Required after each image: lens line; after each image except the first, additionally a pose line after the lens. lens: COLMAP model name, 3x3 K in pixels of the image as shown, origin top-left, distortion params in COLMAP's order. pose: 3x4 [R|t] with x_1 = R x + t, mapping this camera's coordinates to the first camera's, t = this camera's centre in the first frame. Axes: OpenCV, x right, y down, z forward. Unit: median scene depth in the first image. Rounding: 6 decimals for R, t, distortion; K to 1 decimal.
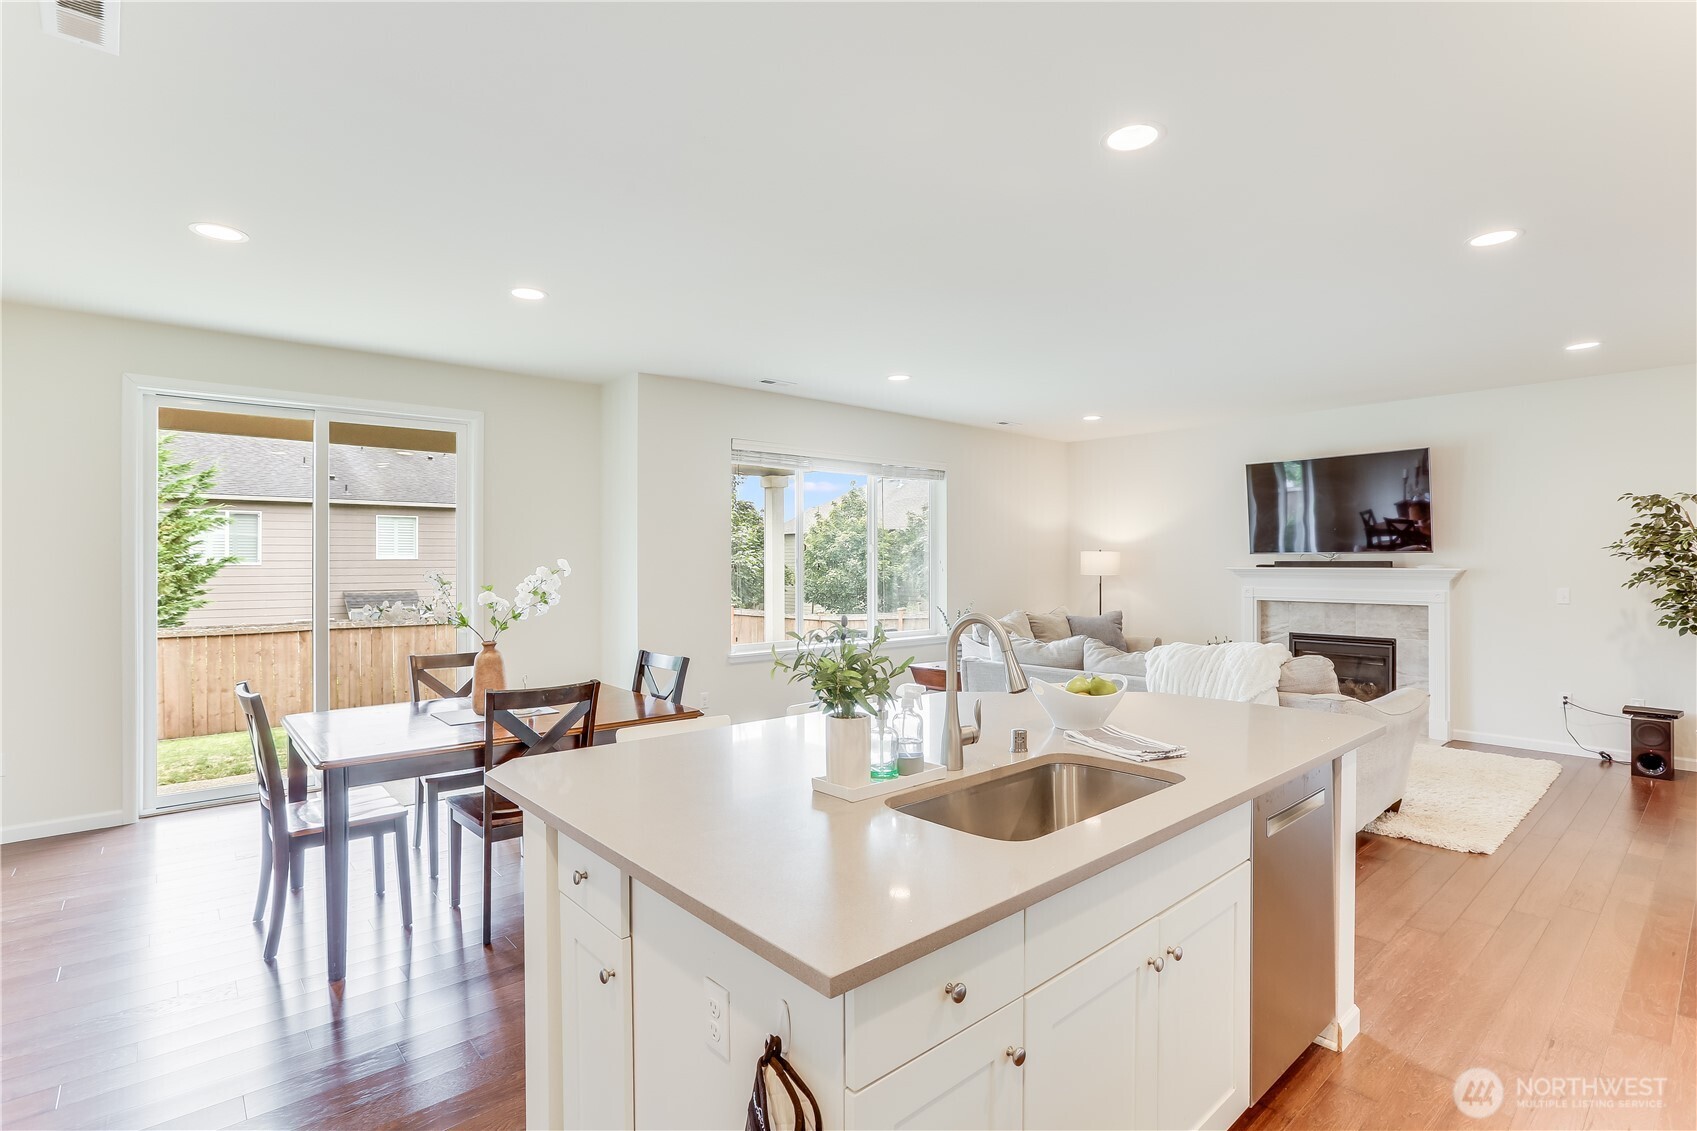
lens RADIAL K [[874.0, 0, 831.5], [0, 874.0, 563.2], [0, 0, 1]] dist [-0.022135, 0.006023]
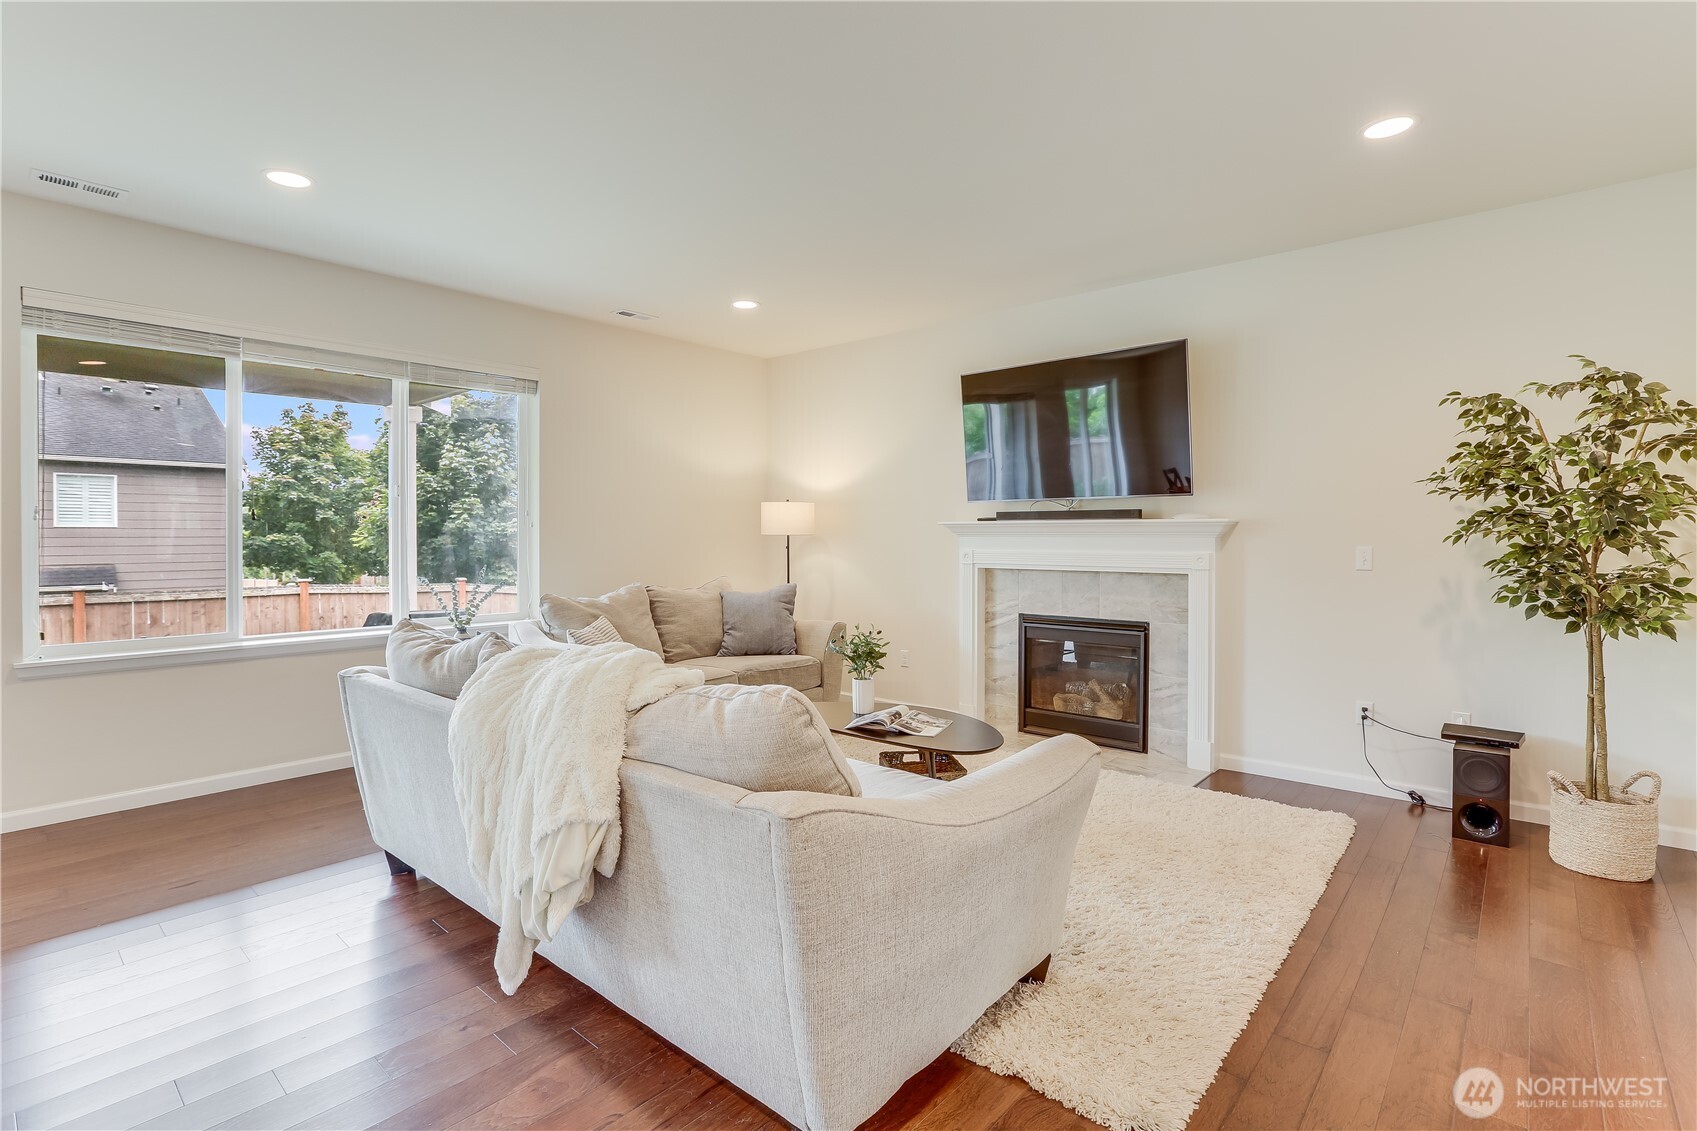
lens RADIAL K [[874.0, 0, 850.0], [0, 874.0, 555.4], [0, 0, 1]] dist [-0.022135, 0.006023]
pose [[0.988951, -0.005221, 0.148151, 0.392165], [0.001934, 0.999749, 0.022317, 0.022426], [-0.148231, -0.021783, 0.988713, 0.435303]]
